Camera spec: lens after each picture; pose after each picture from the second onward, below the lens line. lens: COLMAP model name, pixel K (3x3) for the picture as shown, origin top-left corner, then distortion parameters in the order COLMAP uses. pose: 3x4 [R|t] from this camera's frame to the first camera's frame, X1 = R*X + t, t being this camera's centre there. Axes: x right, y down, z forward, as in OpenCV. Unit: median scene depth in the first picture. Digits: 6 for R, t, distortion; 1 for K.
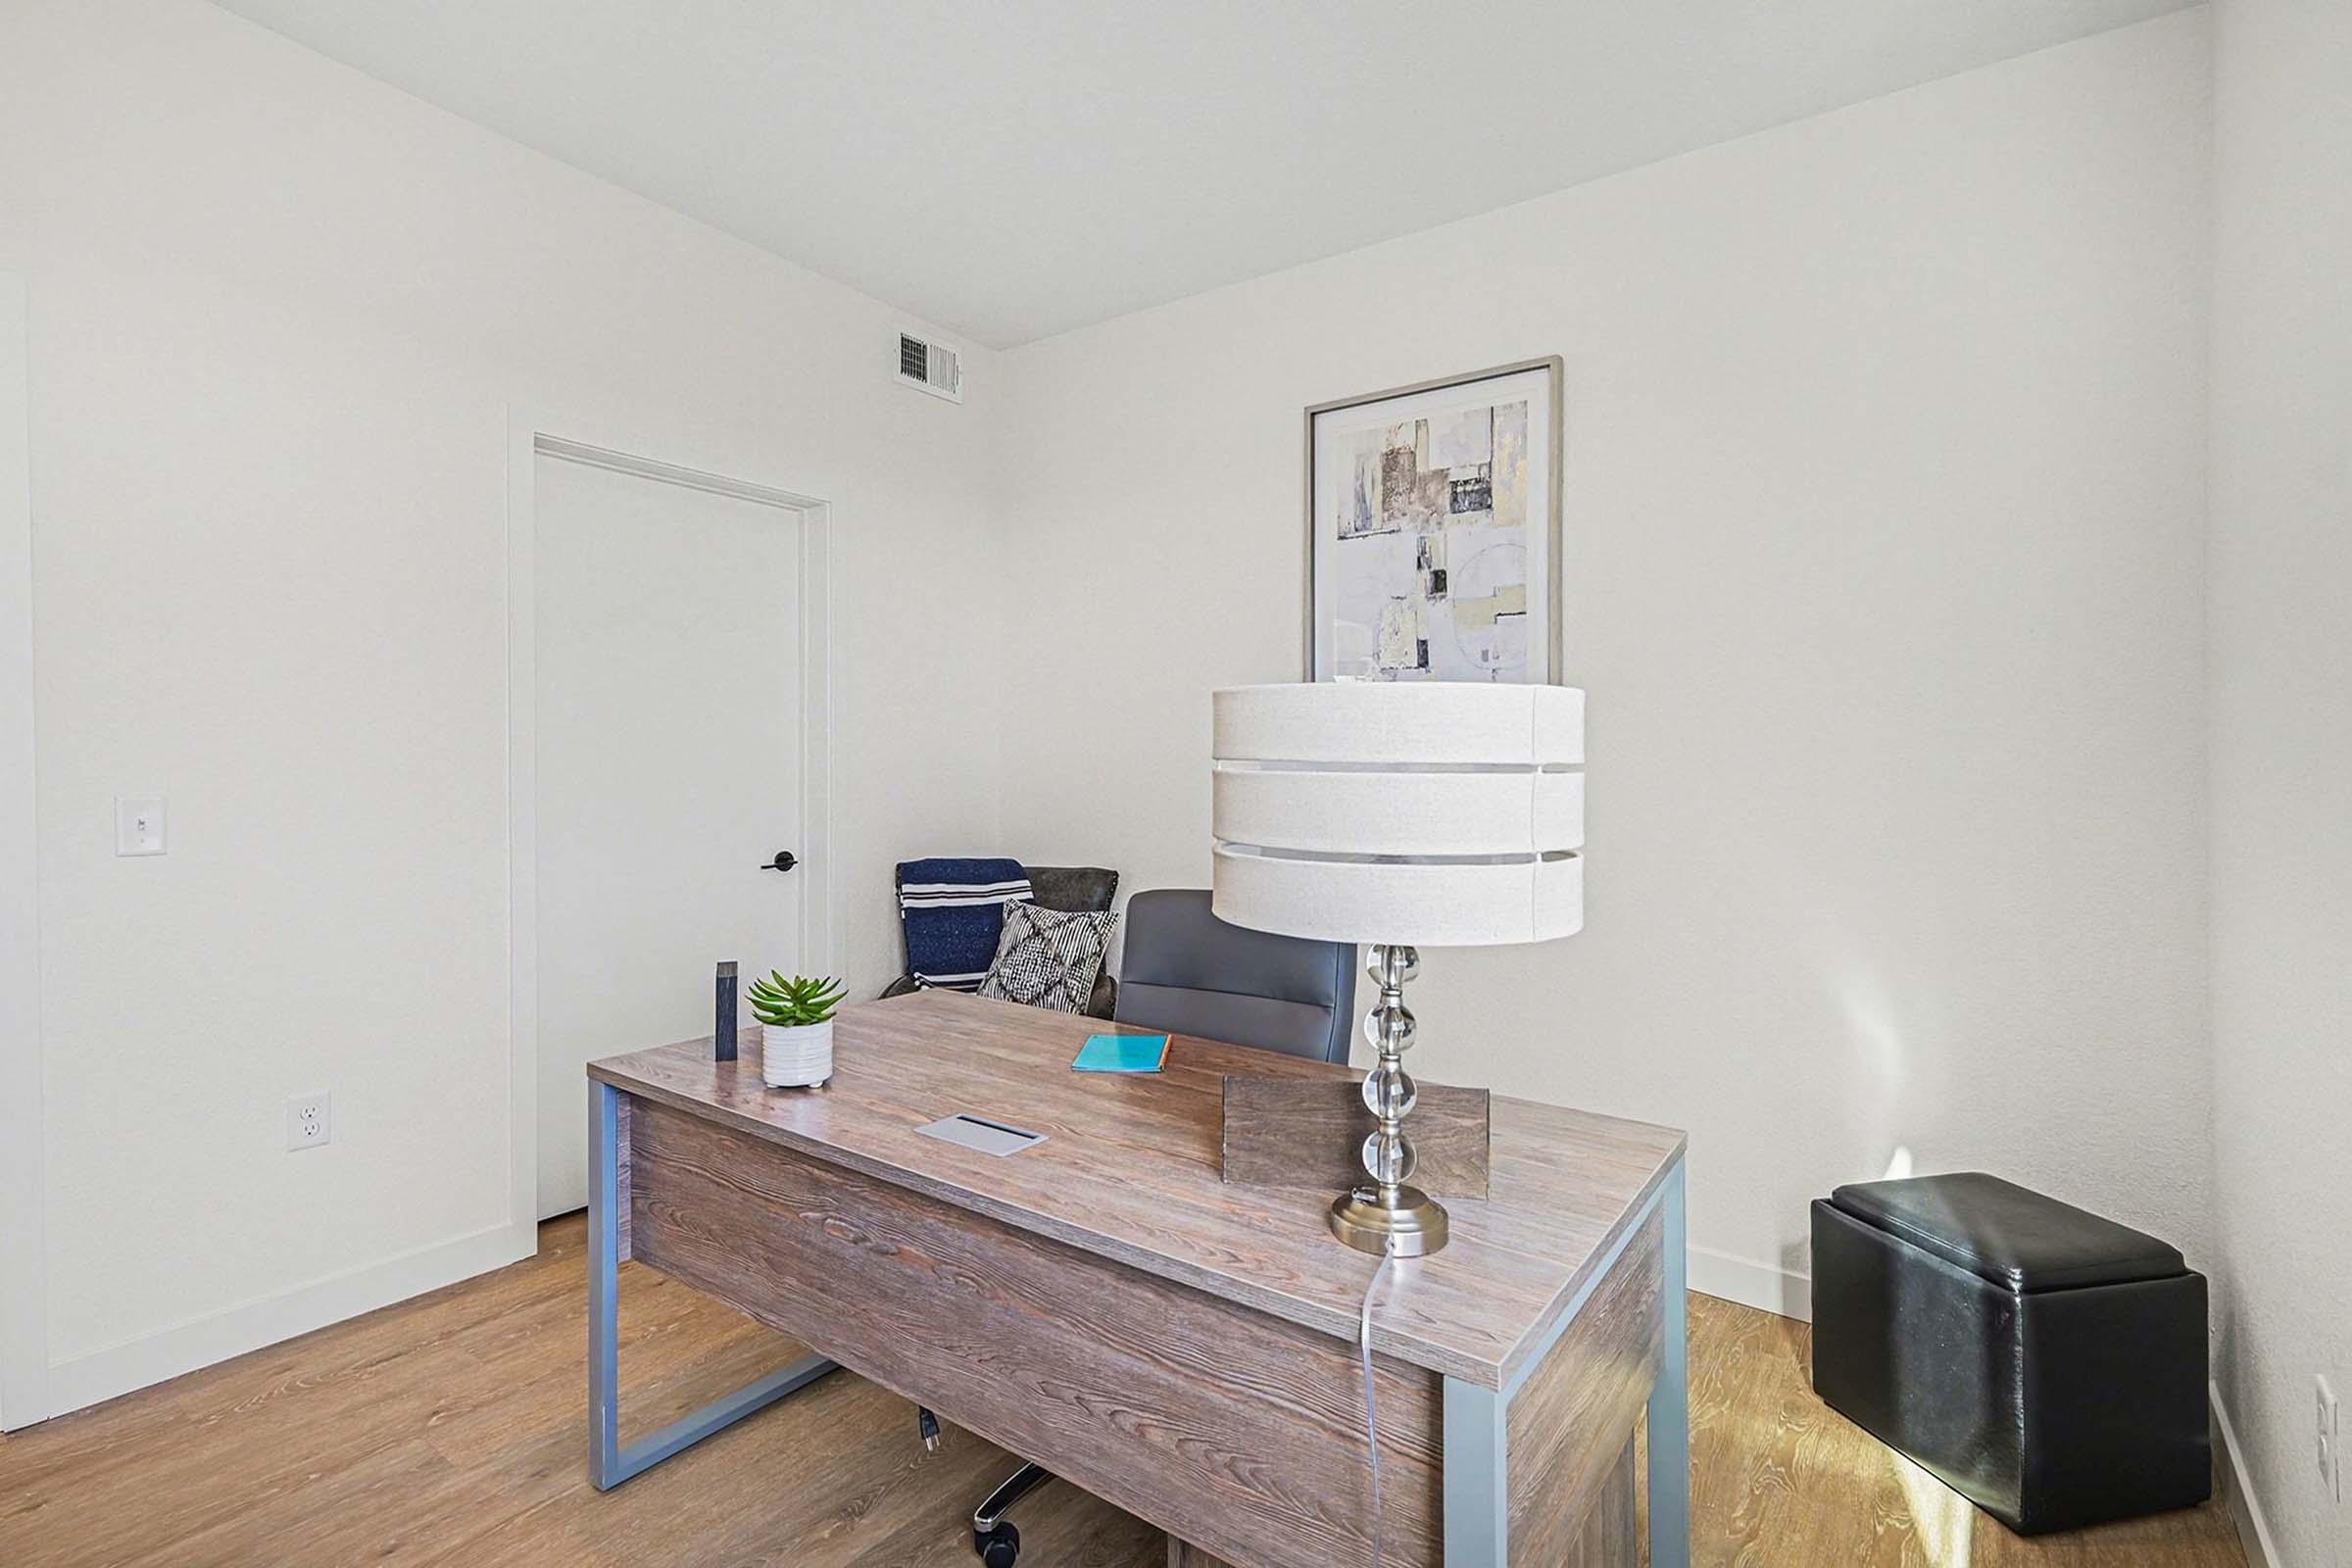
lens RADIAL K [[1125.7, 0, 1173.2], [0, 1125.7, 774.5], [0, 0, 1]] dist [0.002203, 0.000413]
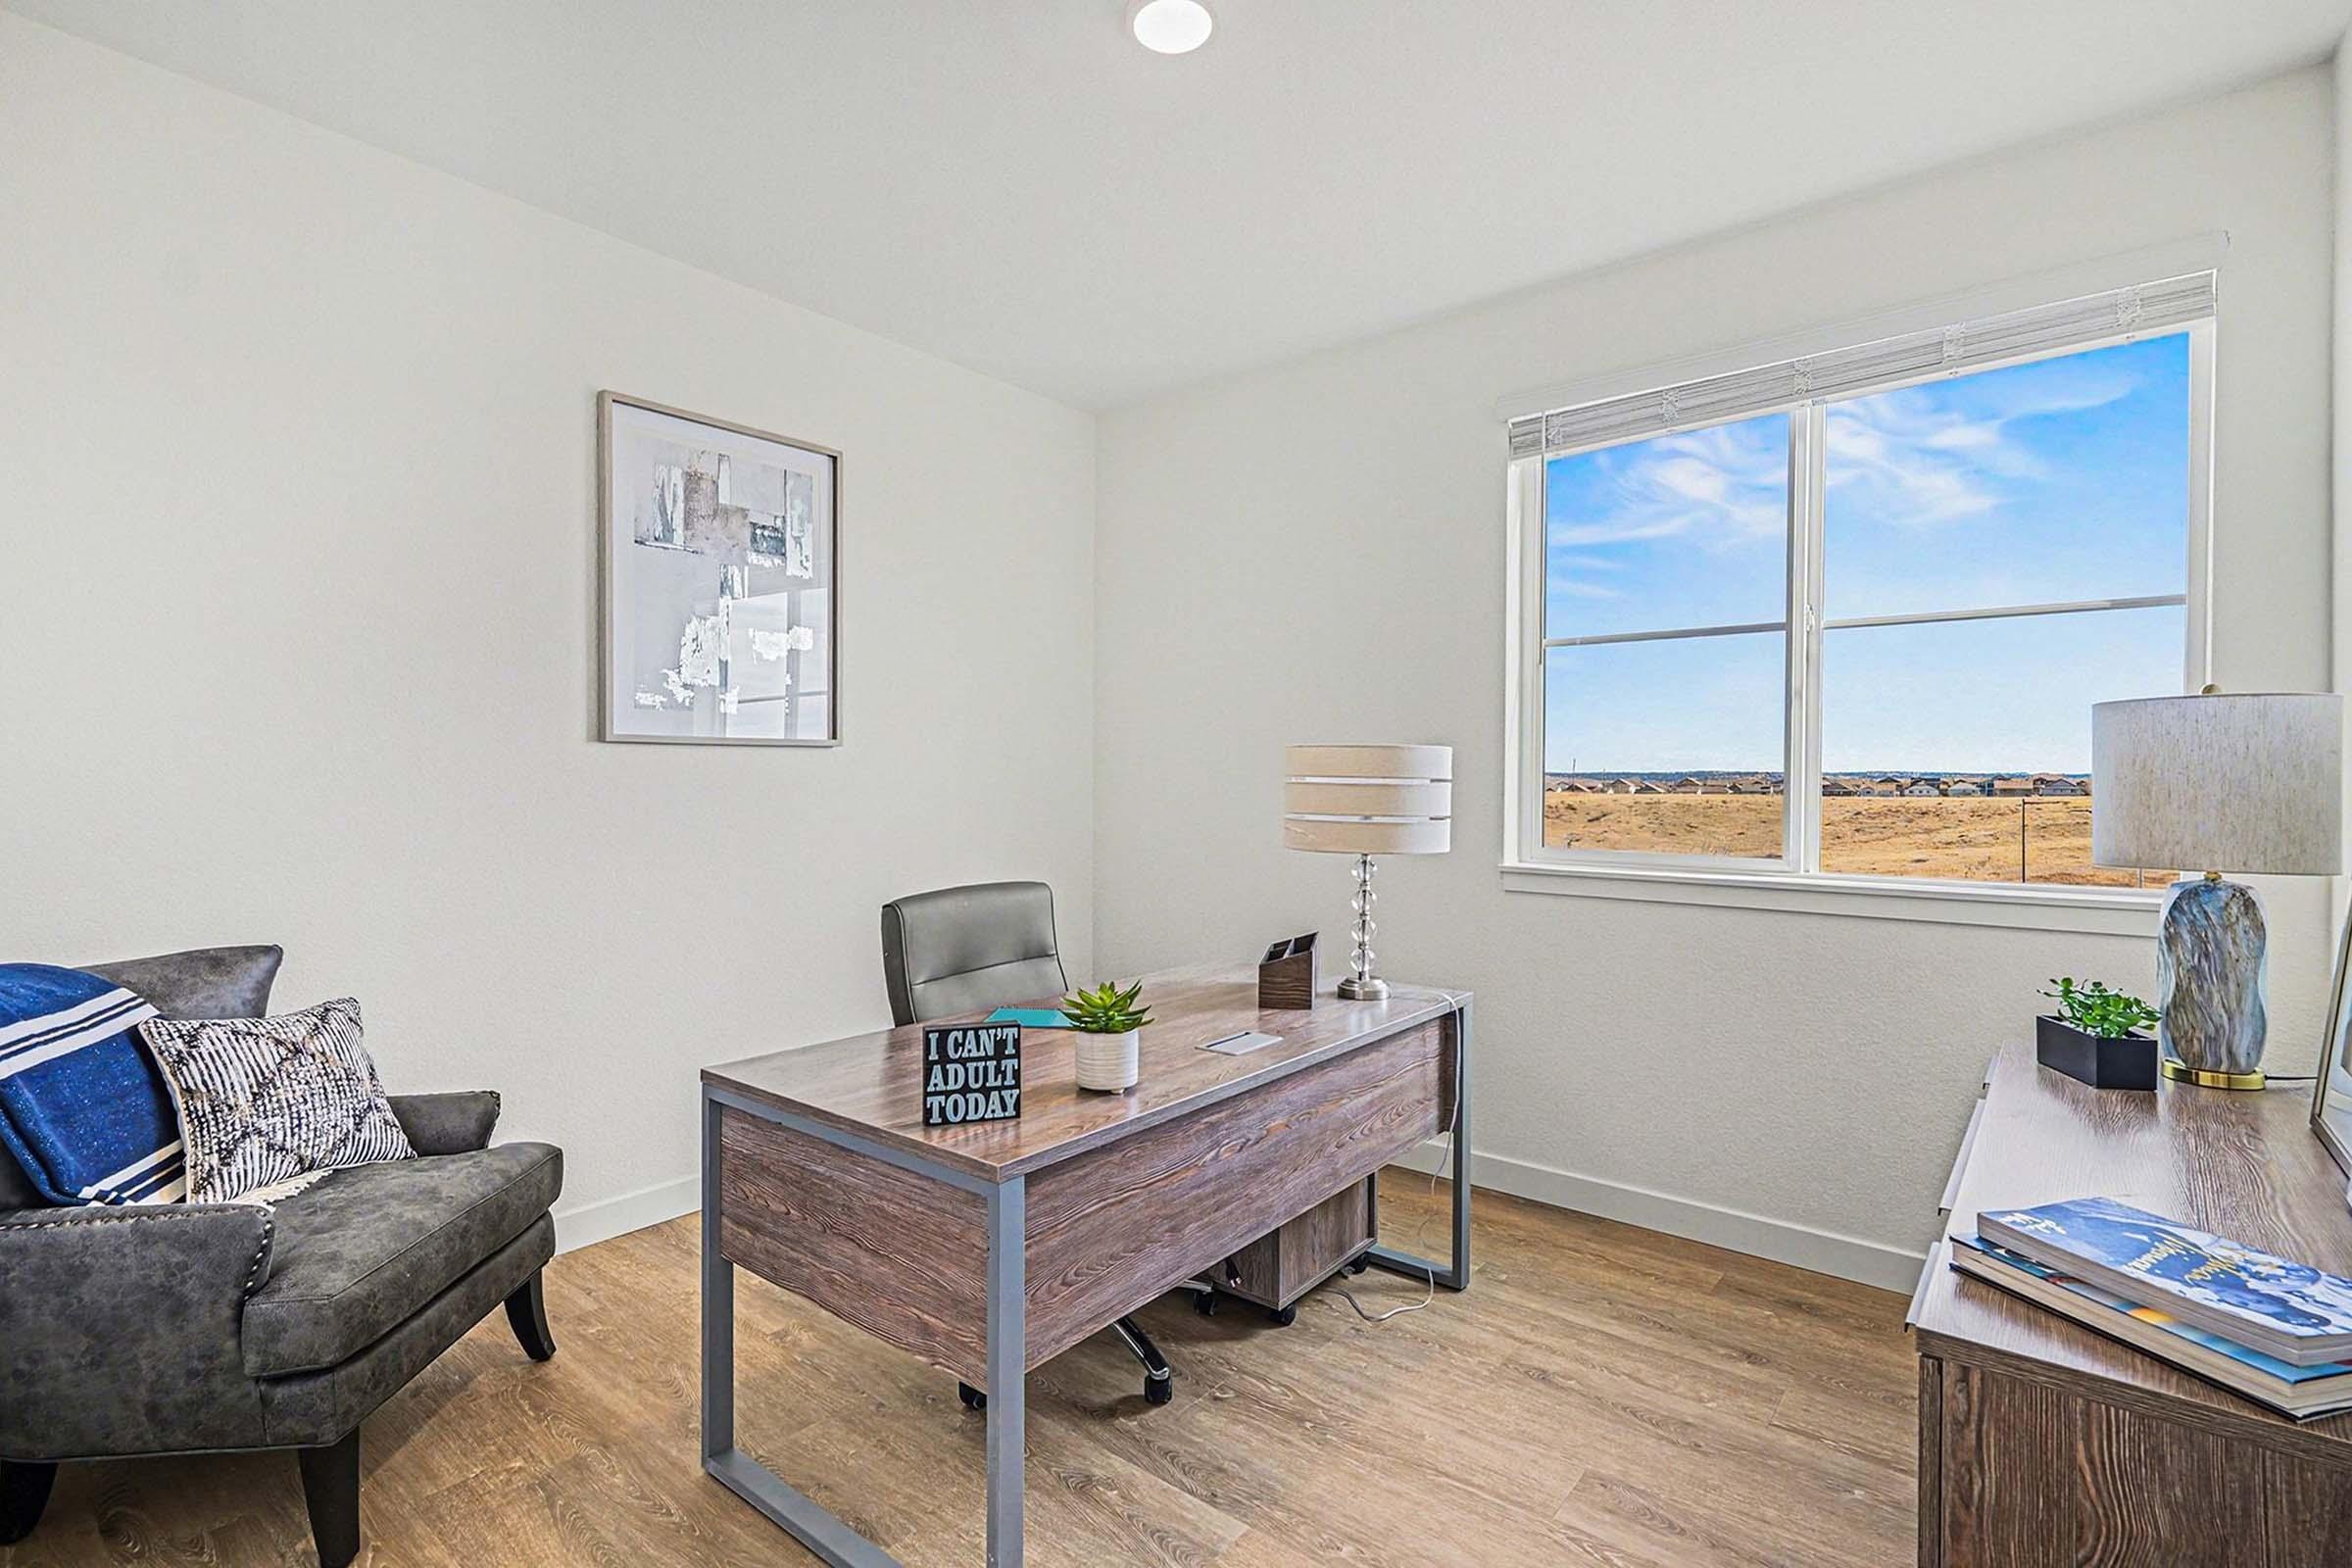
lens RADIAL K [[1125.7, 0, 1173.6], [0, 1125.7, 771.0], [0, 0, 1]] dist [0.002203, 0.000413]
pose [[0.041471, -0.008783, 0.999101, -1.012692], [0.010523, 0.999910, 0.008353, -0.024112], [-0.999084, 0.010167, 0.041559, 0.648097]]
